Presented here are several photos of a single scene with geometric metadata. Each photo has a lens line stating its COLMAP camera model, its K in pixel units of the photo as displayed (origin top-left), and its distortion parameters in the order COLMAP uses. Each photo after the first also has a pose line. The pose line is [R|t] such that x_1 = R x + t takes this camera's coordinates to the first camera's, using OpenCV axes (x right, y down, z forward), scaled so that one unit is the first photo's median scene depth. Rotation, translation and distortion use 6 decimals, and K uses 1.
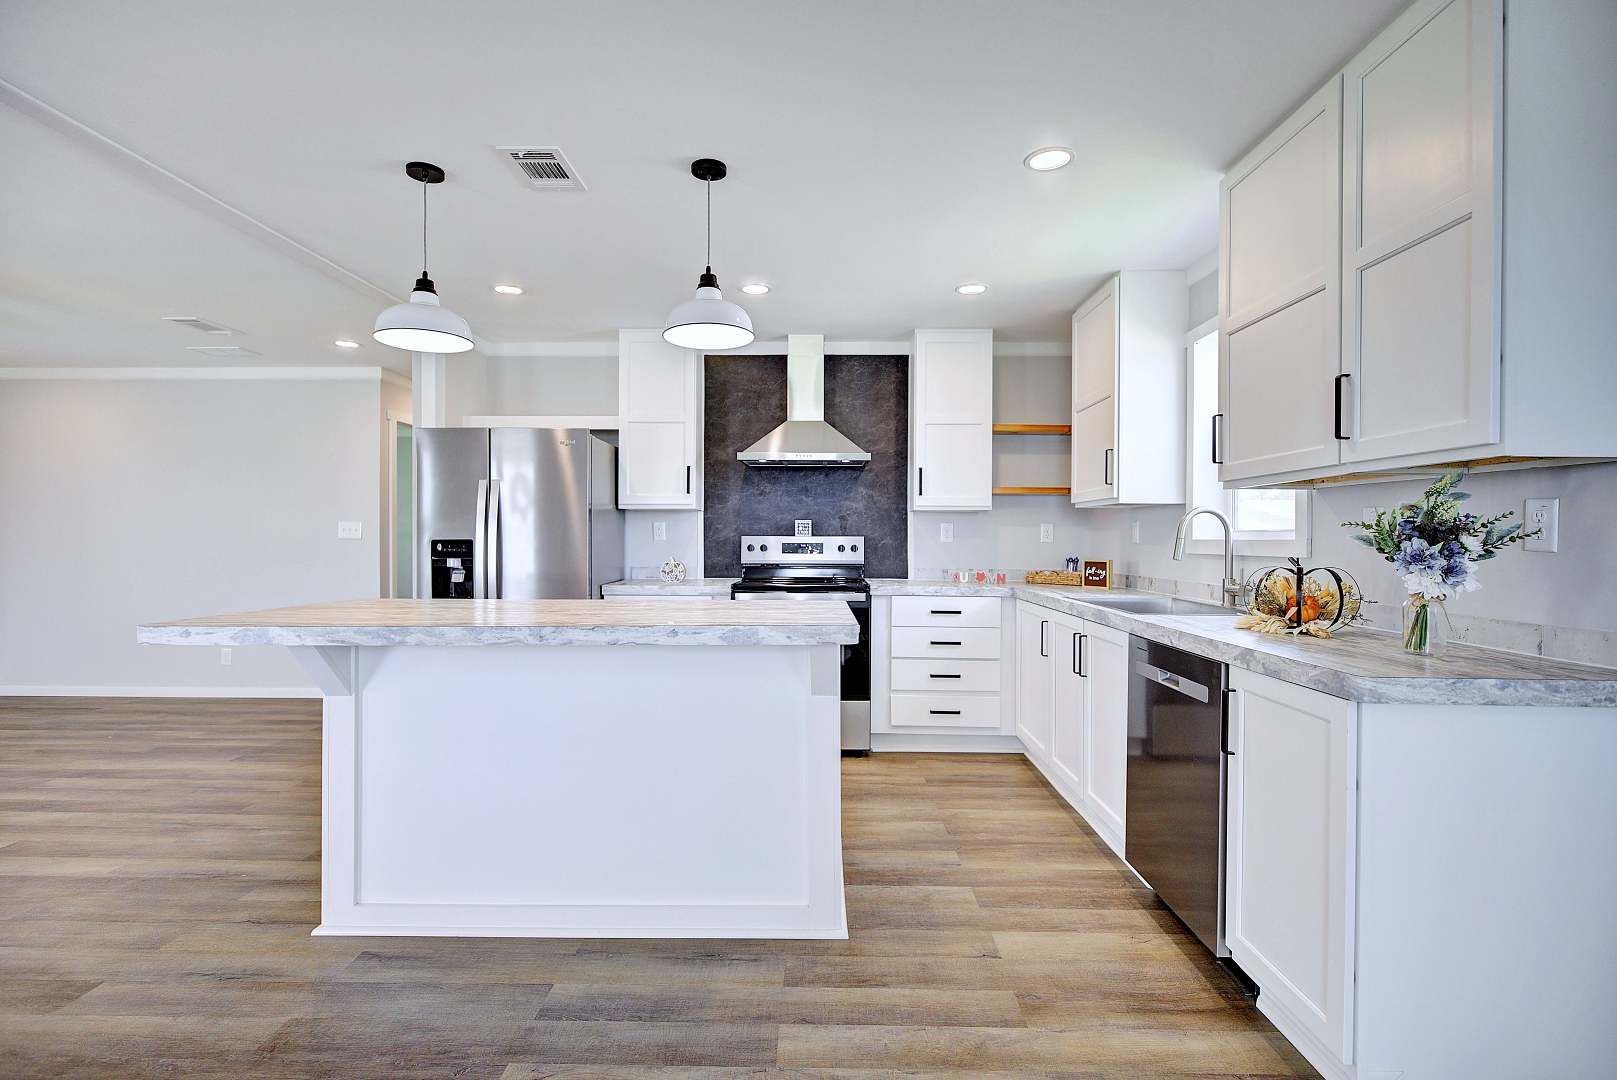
lens RADIAL K [[754.2, 0, 810.7], [0, 754.2, 537.1], [0, 0, 1]] dist [-0.001332, -0.001976]
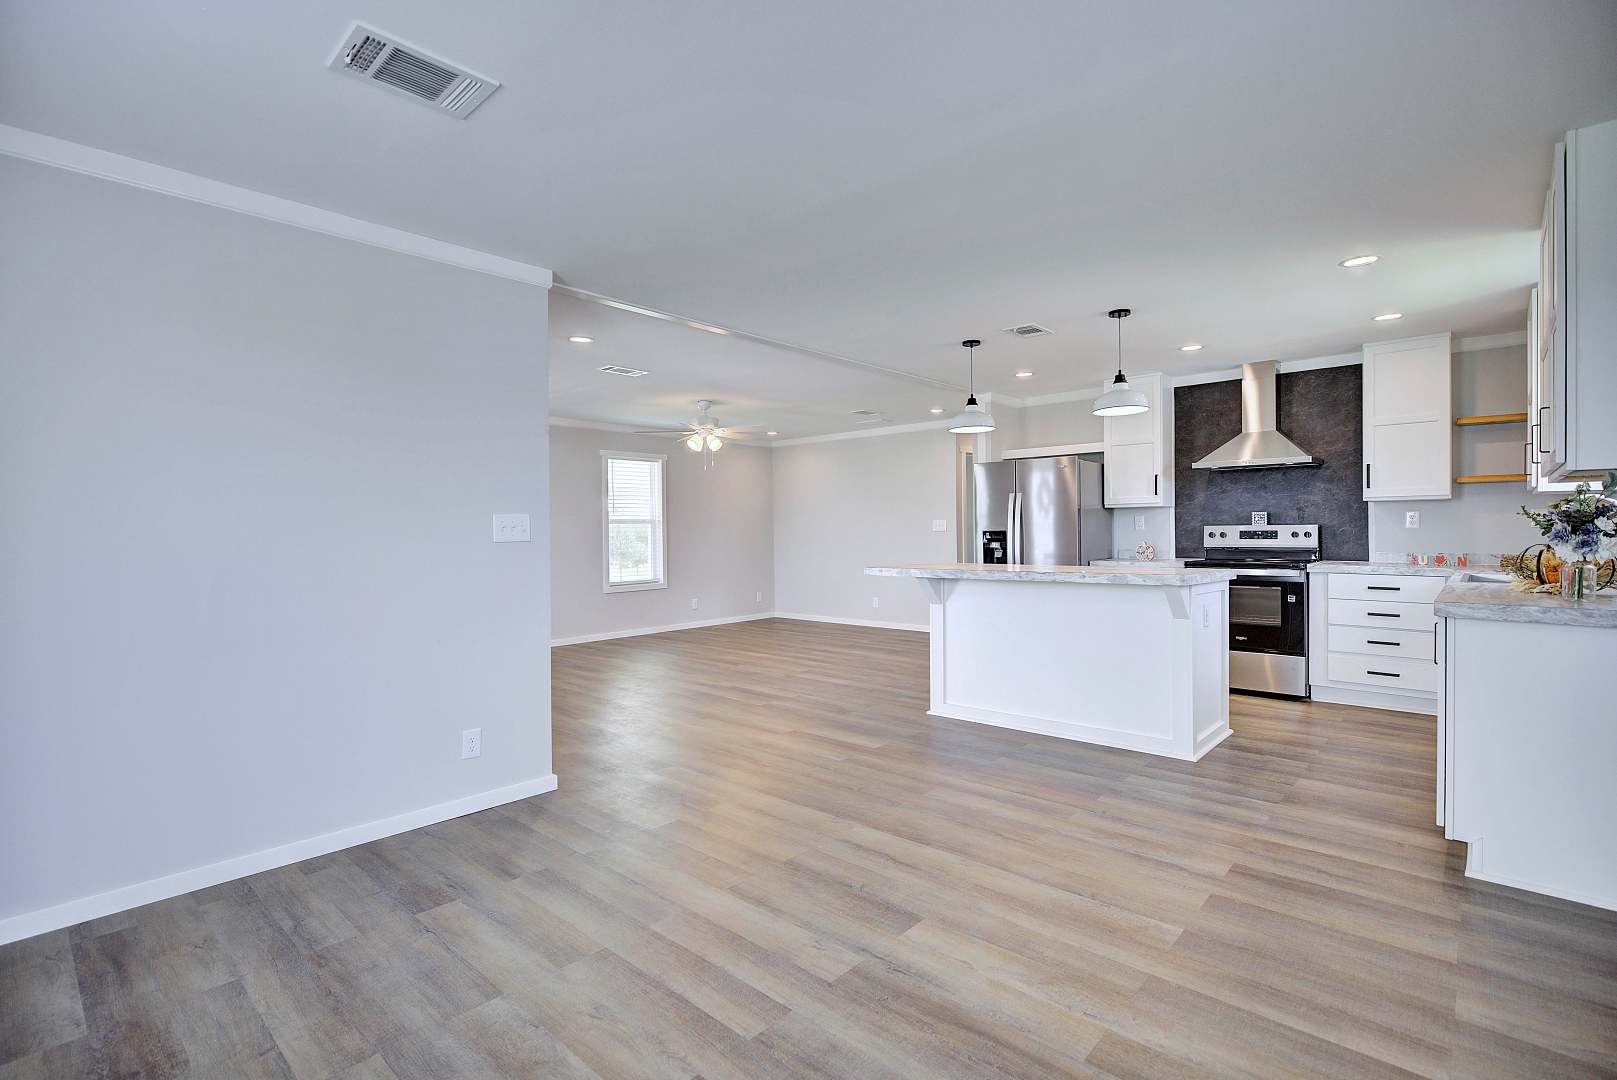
lens RADIAL K [[754.2, 0, 802.4], [0, 754.2, 538.2], [0, 0, 1]] dist [-0.001332, -0.001976]
pose [[0.746179, -0.004091, -0.665733, 0.264263], [0.012748, 0.999886, 0.008144, 0.000976], [0.665623, -0.014564, 0.746146, -0.434275]]
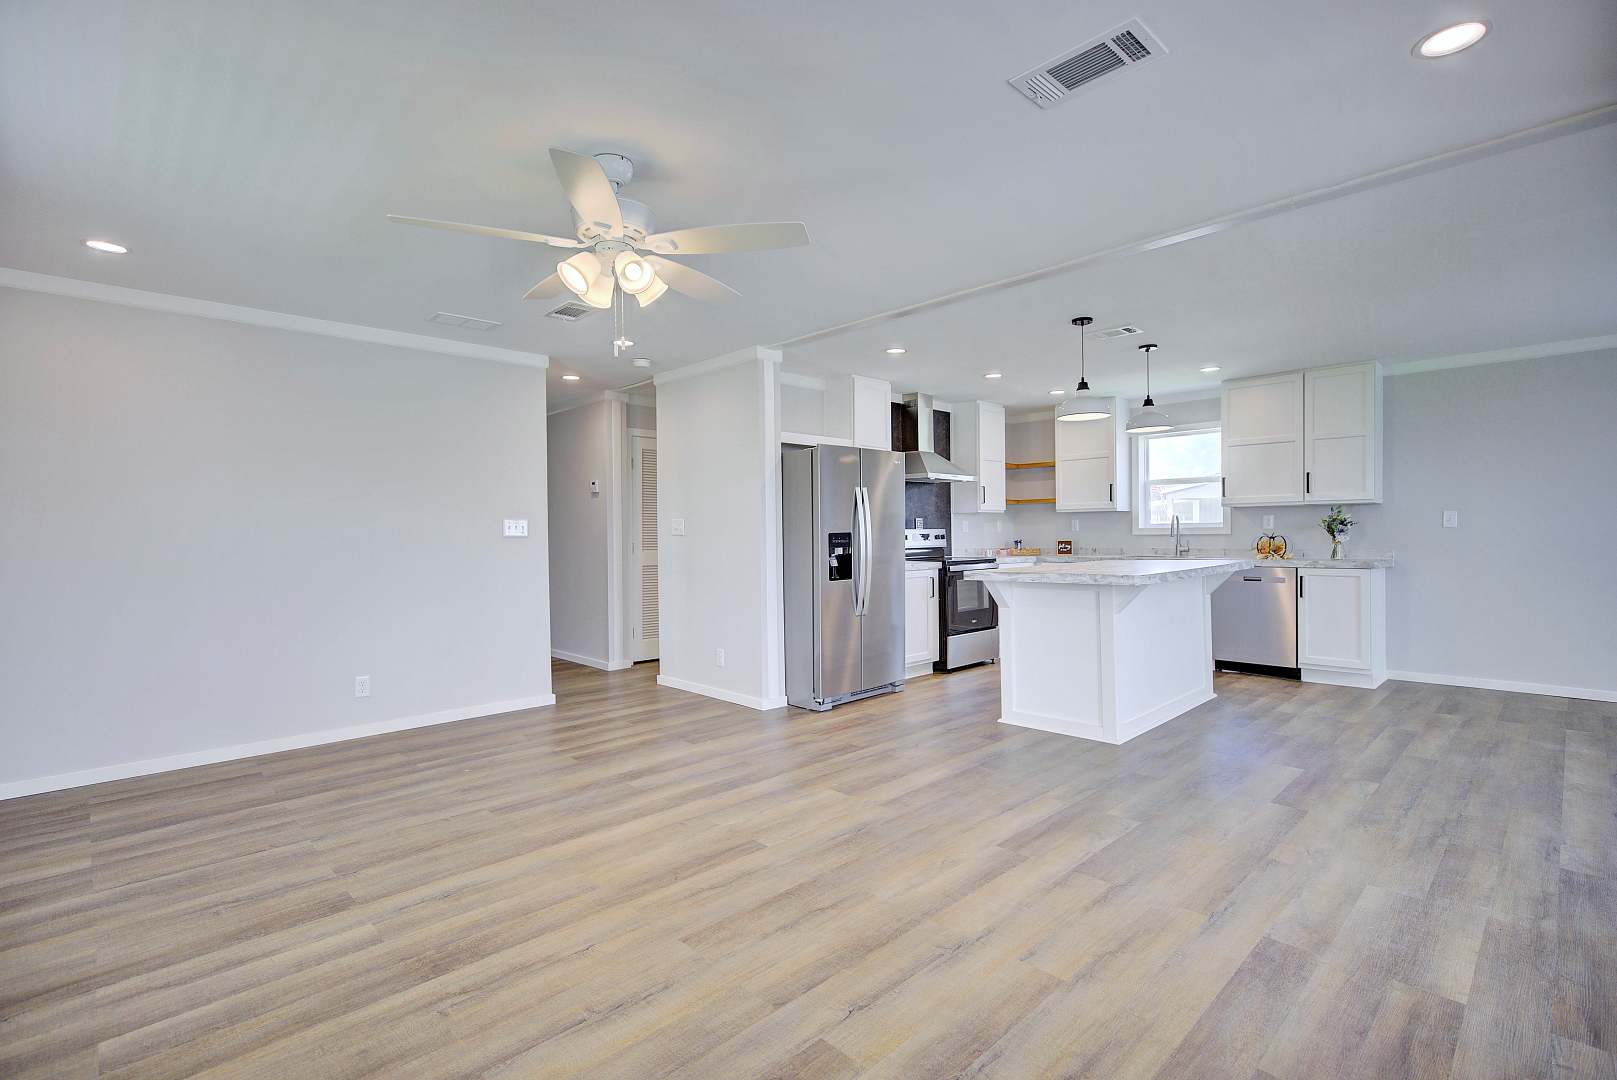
lens RADIAL K [[754.2, 0, 795.4], [0, 754.2, 534.6], [0, 0, 1]] dist [-0.001332, -0.001976]
pose [[0.706220, -0.012678, 0.707879, -1.287520], [0.013168, 0.999902, 0.004772, -0.001099], [-0.707870, 0.005951, 0.706318, 0.131811]]
